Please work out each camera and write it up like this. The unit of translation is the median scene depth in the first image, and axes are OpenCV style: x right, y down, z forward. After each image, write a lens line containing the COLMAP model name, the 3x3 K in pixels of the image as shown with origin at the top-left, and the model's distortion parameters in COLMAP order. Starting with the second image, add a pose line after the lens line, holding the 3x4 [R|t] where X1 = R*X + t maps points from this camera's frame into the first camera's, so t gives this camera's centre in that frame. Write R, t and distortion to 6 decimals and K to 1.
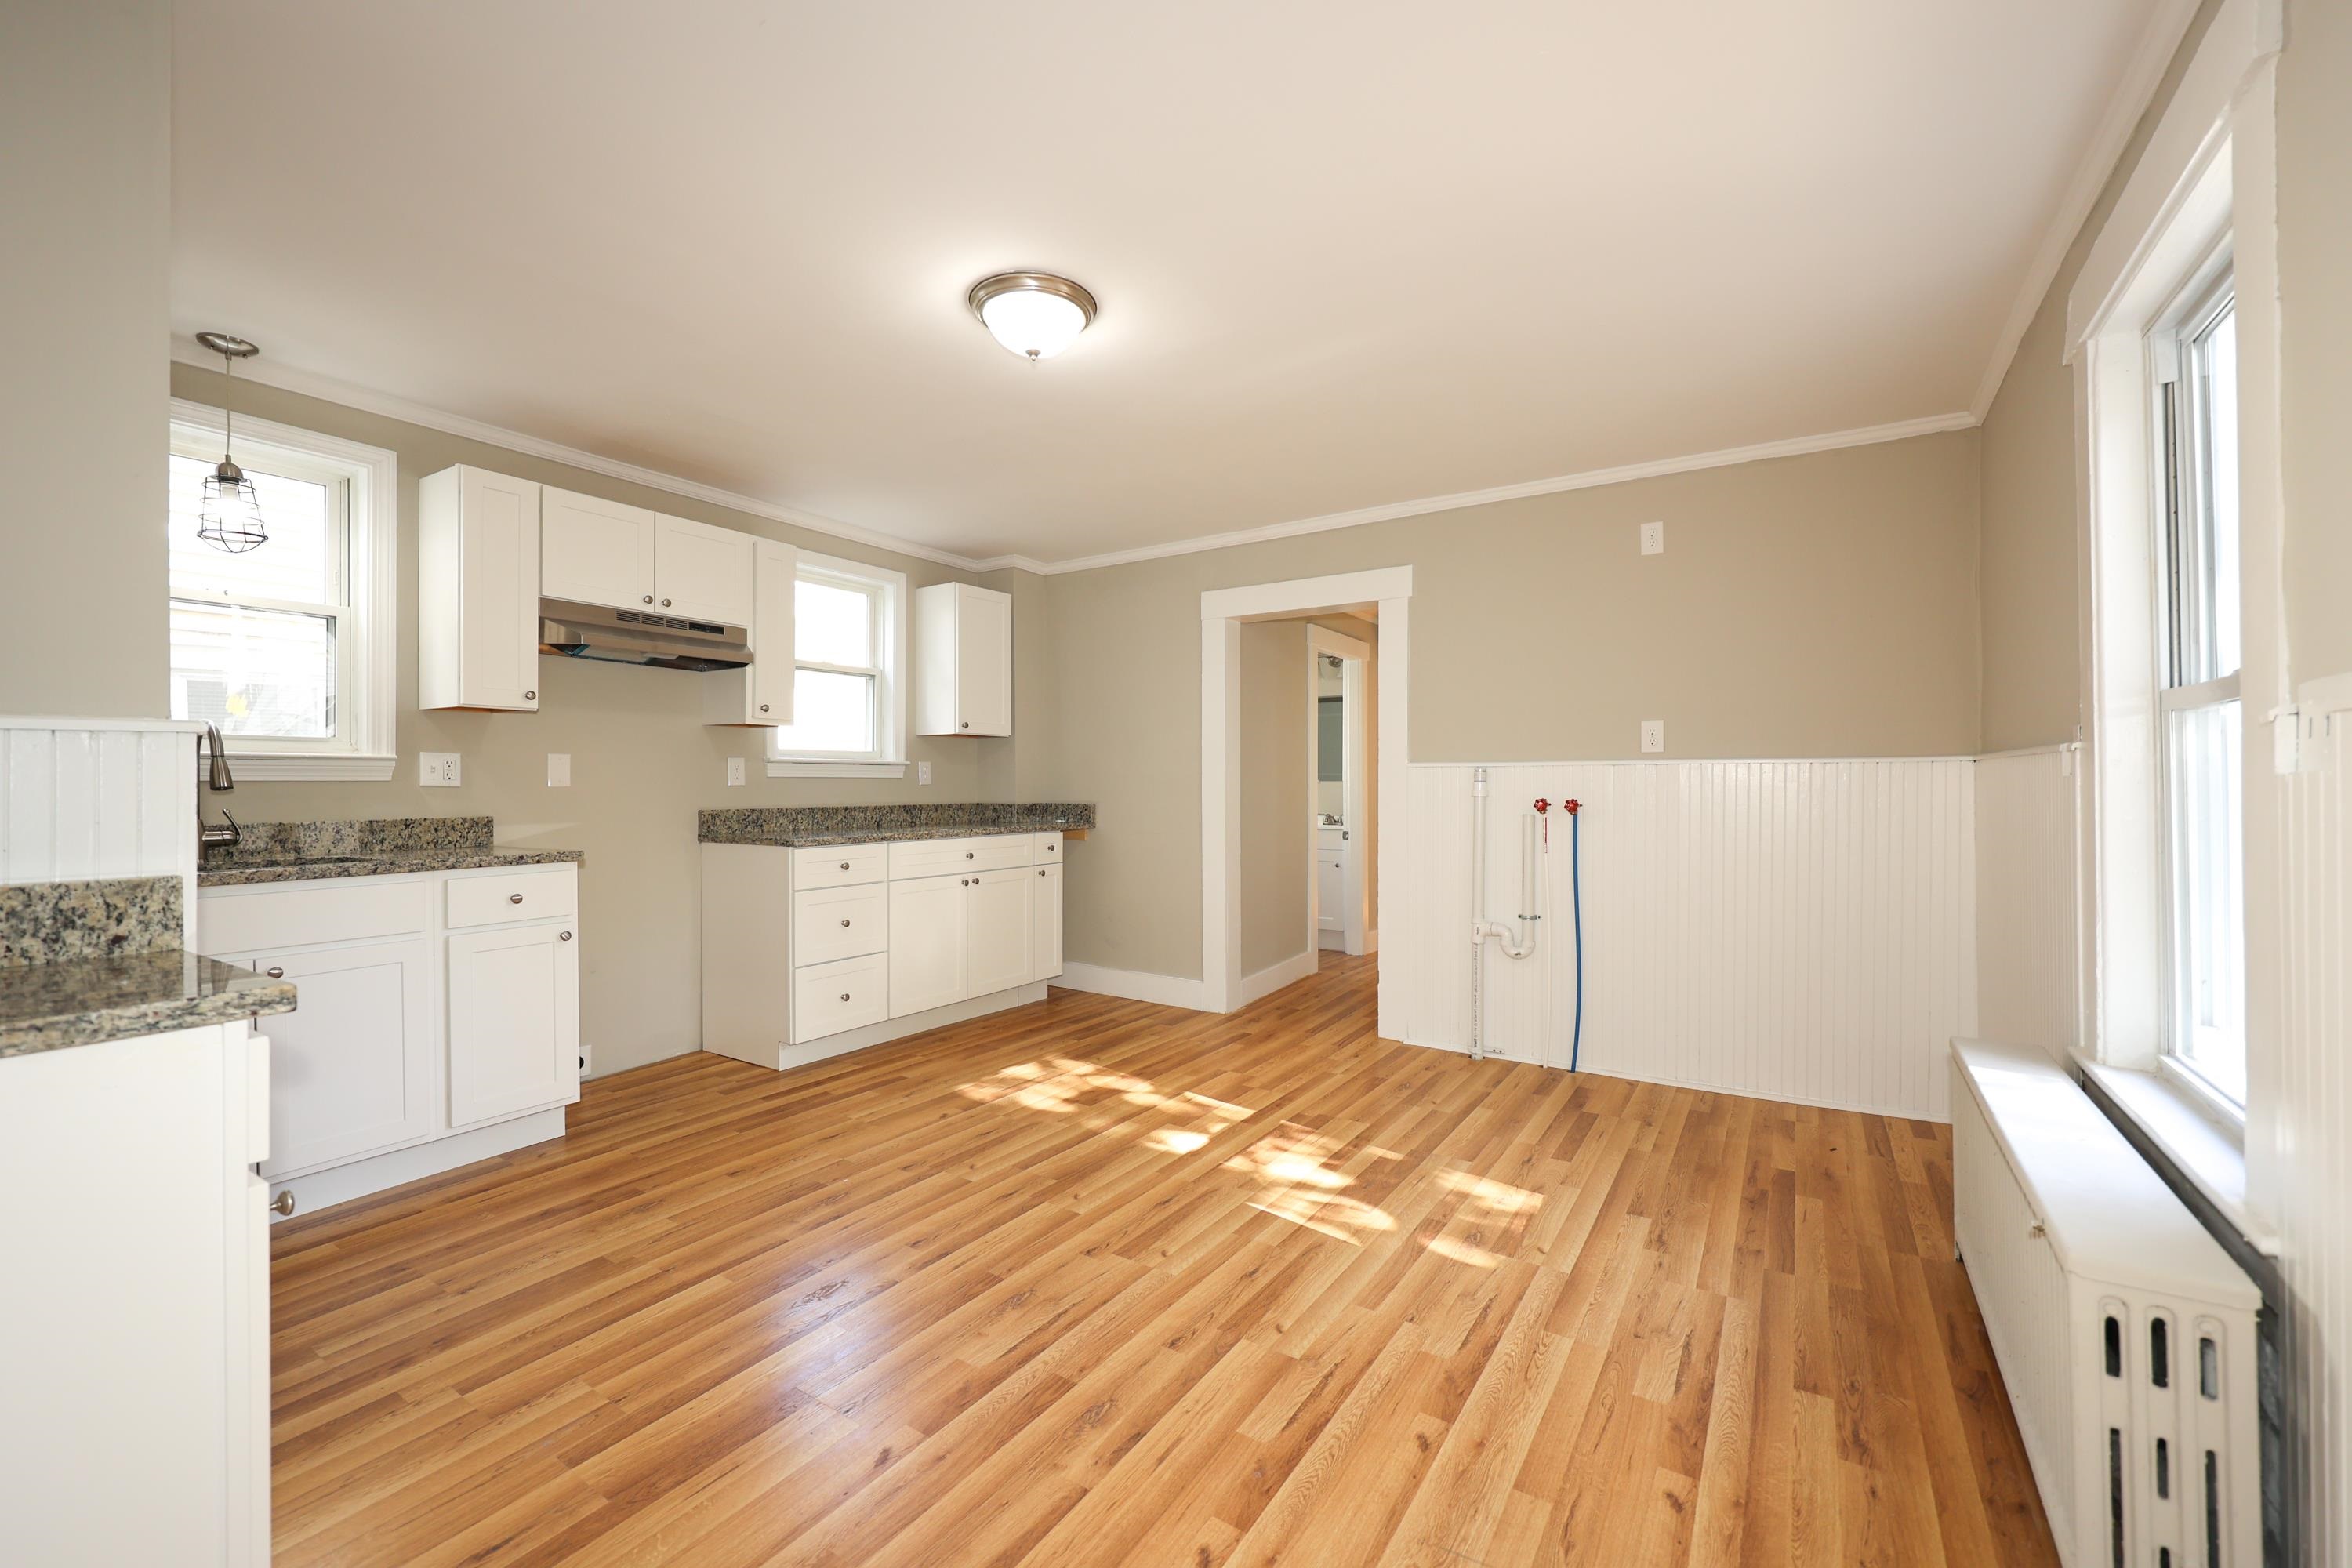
lens RADIAL K [[947.1, 0, 1182.7], [0, 947.1, 790.0], [0, 0, 1]] dist [0.004282, -0.000439]
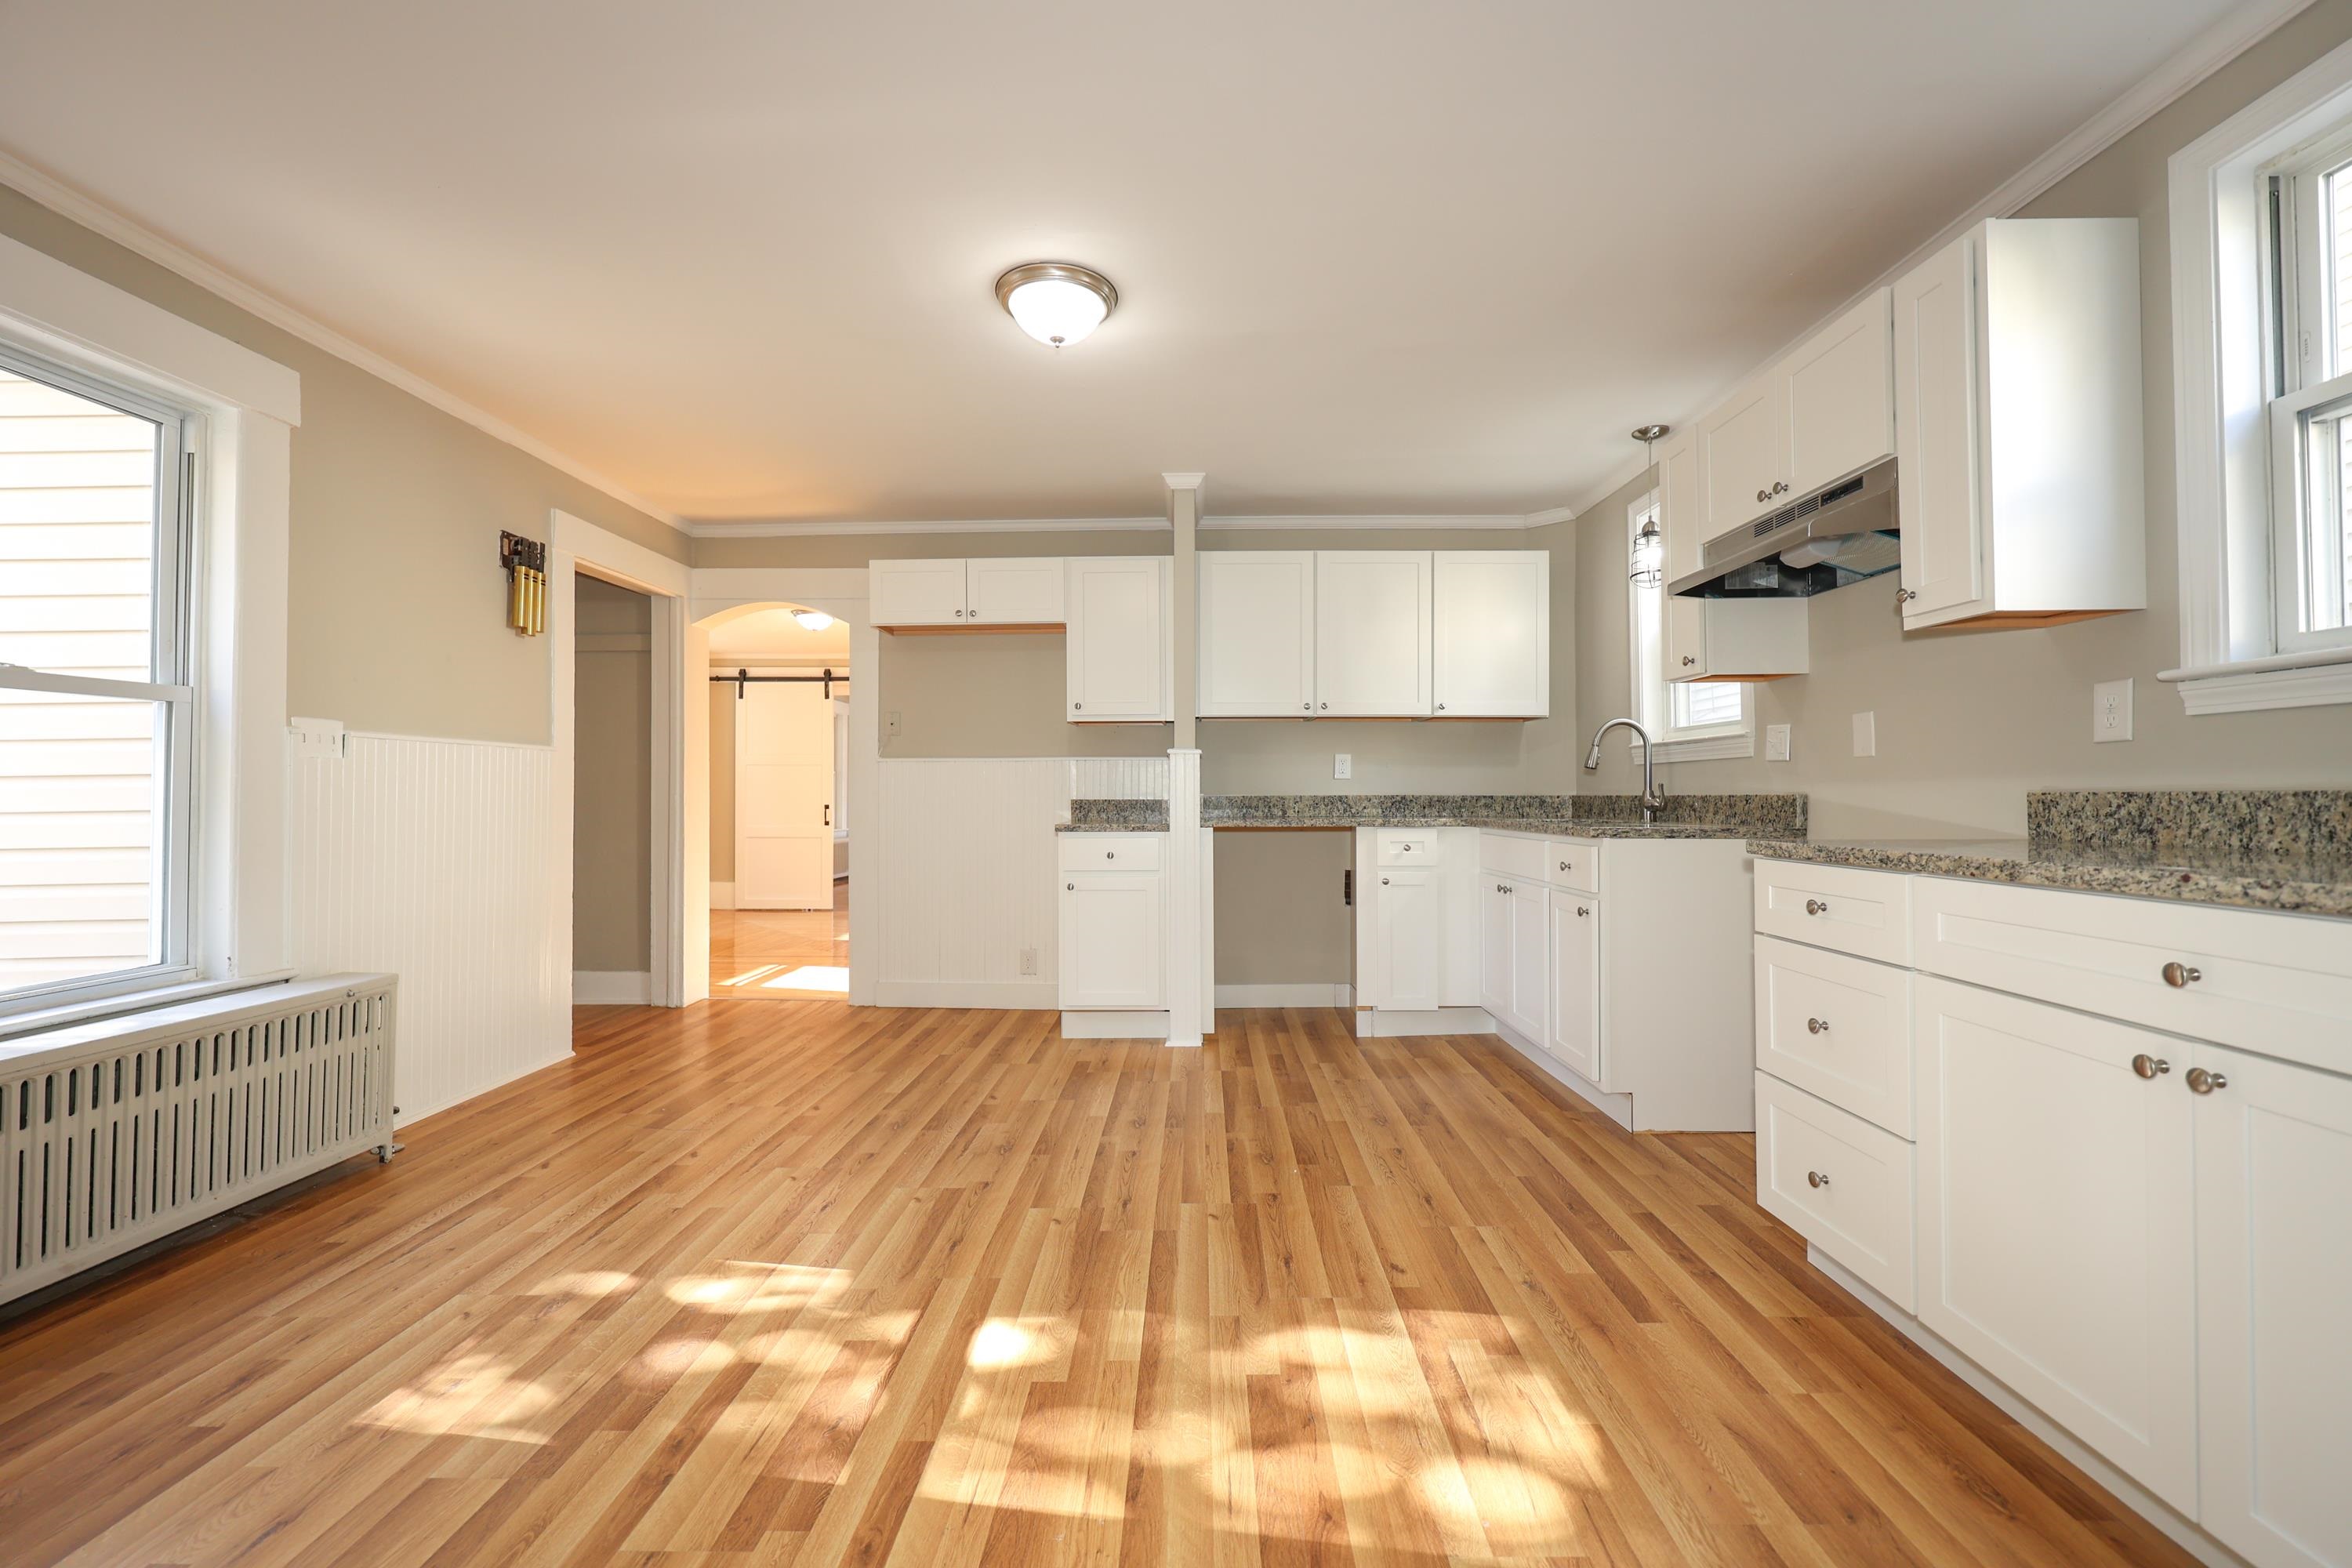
lens RADIAL K [[947.1, 0, 1182.7], [0, 947.1, 790.0], [0, 0, 1]] dist [0.004282, -0.000439]
pose [[-0.848517, 0.002760, -0.529161, 0.240169], [0.003685, 0.999993, -0.000694, 0.026725], [0.529155, -0.002539, -0.848521, 1.706644]]
